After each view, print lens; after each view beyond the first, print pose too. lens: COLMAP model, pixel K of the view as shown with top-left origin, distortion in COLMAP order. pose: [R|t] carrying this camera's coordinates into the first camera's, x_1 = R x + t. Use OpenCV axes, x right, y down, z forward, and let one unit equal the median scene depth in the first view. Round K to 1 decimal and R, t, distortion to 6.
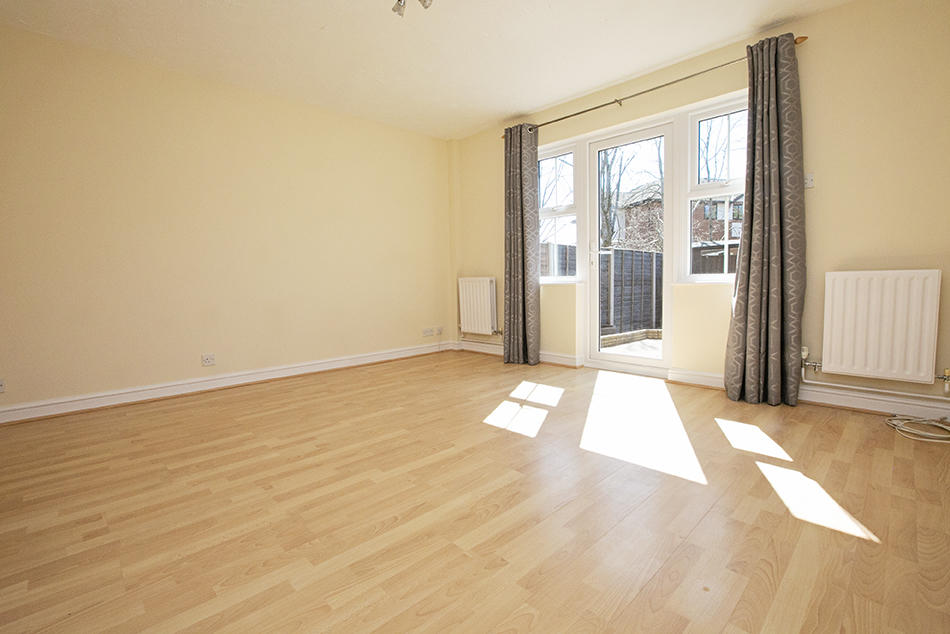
lens RADIAL K [[434.7, 0, 476.6], [0, 434.7, 312.2], [0, 0, 1]] dist [-0.038182, 0.001300]
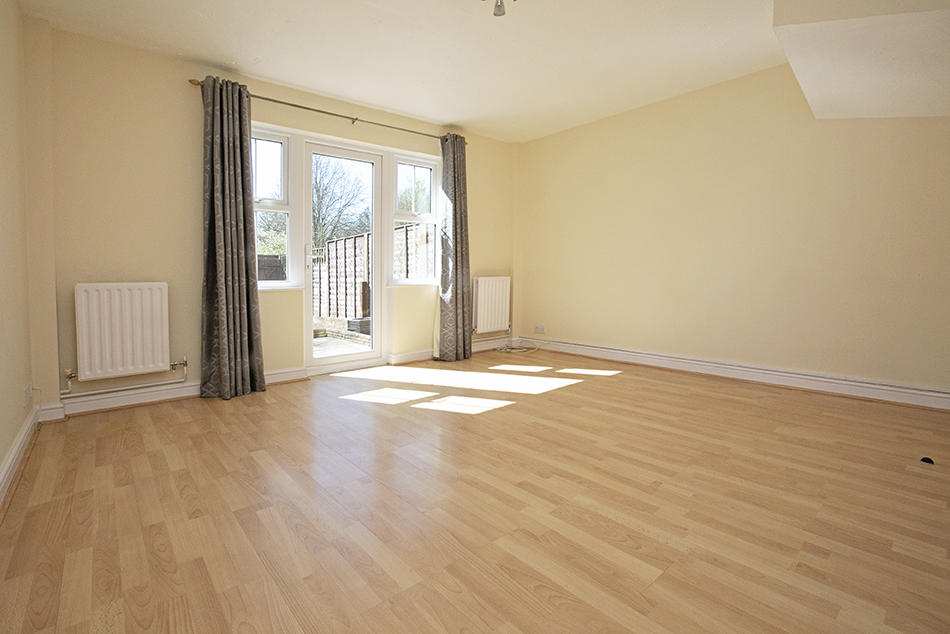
lens RADIAL K [[434.4, 0, 471.3], [0, 434.4, 301.5], [0, 0, 1]] dist [-0.049204, -0.000213]
pose [[0.068890, -0.034524, 0.997027, -1.244966], [0.088989, 0.995630, 0.028327, -0.060973], [-0.993647, 0.086773, 0.071662, 1.108999]]
